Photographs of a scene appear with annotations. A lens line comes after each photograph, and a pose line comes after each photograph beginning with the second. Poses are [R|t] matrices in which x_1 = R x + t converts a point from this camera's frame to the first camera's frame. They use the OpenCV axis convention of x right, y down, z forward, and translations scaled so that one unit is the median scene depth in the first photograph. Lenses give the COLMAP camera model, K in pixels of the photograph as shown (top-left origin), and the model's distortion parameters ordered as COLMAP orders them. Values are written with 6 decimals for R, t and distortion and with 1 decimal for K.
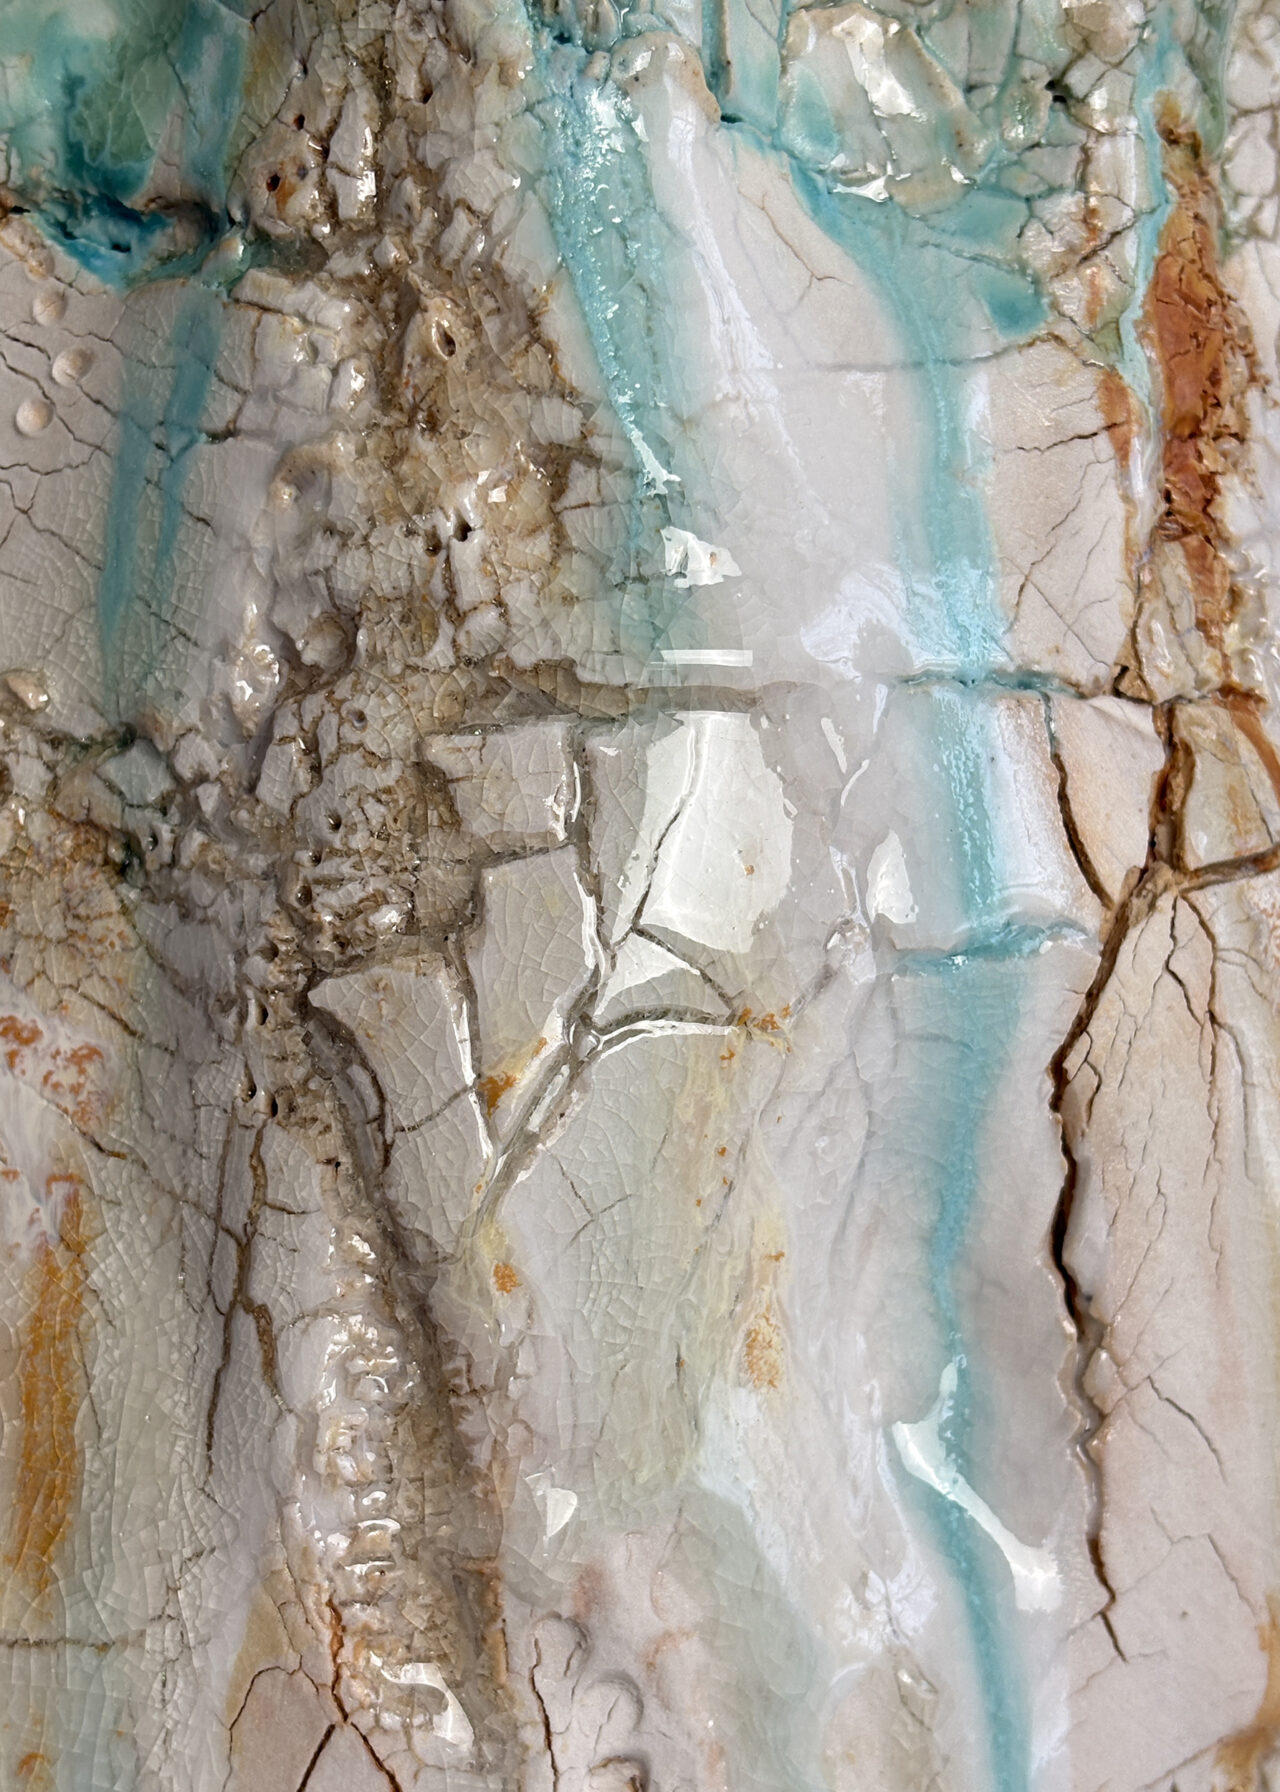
lens RADIAL K [[3693.0, 0, 640.0], [0, 3693.0, 896.0], [0, 0, 1]] dist [0.336325, -3.738018]
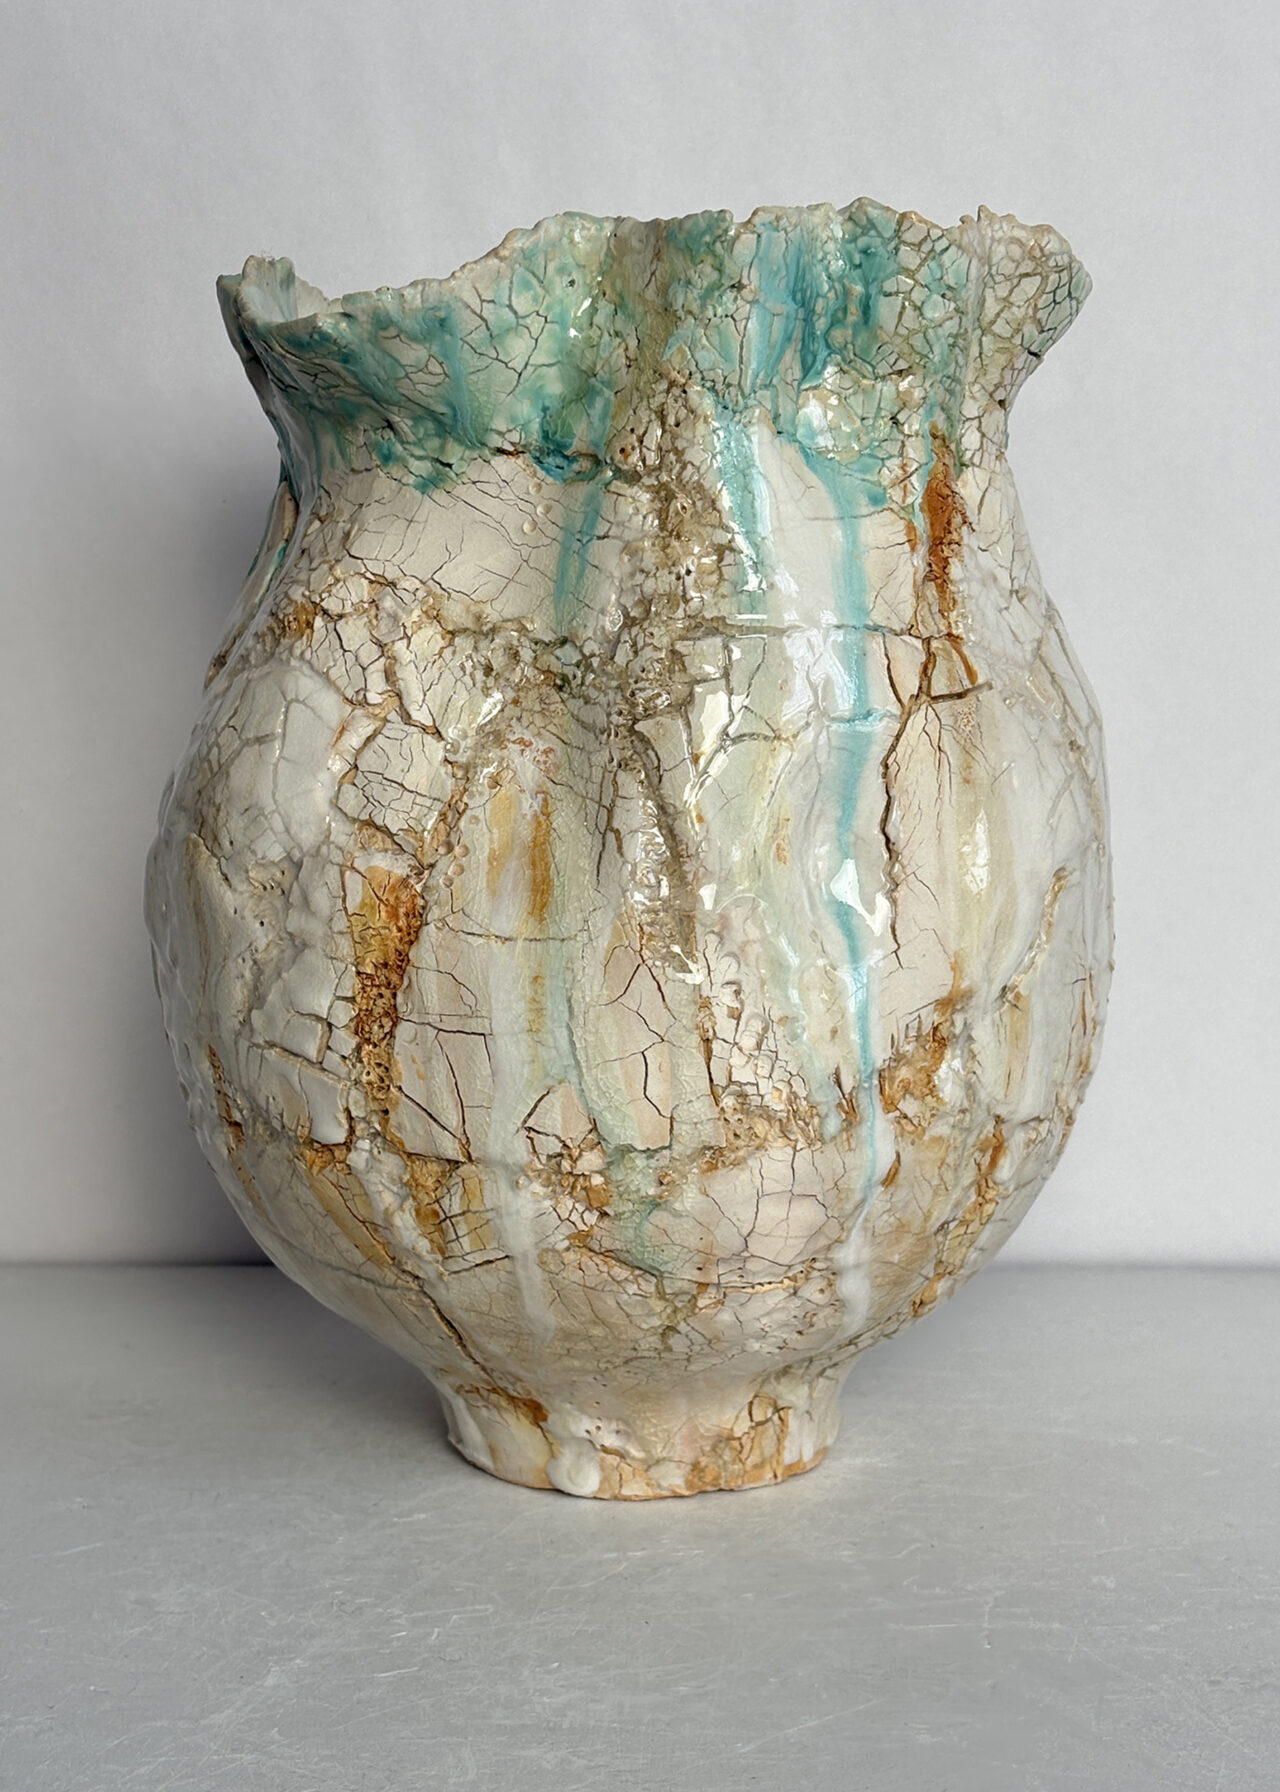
lens RADIAL K [[2856.8, 0, 681.7], [0, 2856.8, 898.9], [0, 0, 1]] dist [0.003234, 0.025523]
pose [[0.999592, 0.022266, 0.017886, -0.085222], [-0.022708, 0.999432, 0.024889, 0.102892], [-0.017321, -0.025285, 0.999530, -1.257580]]
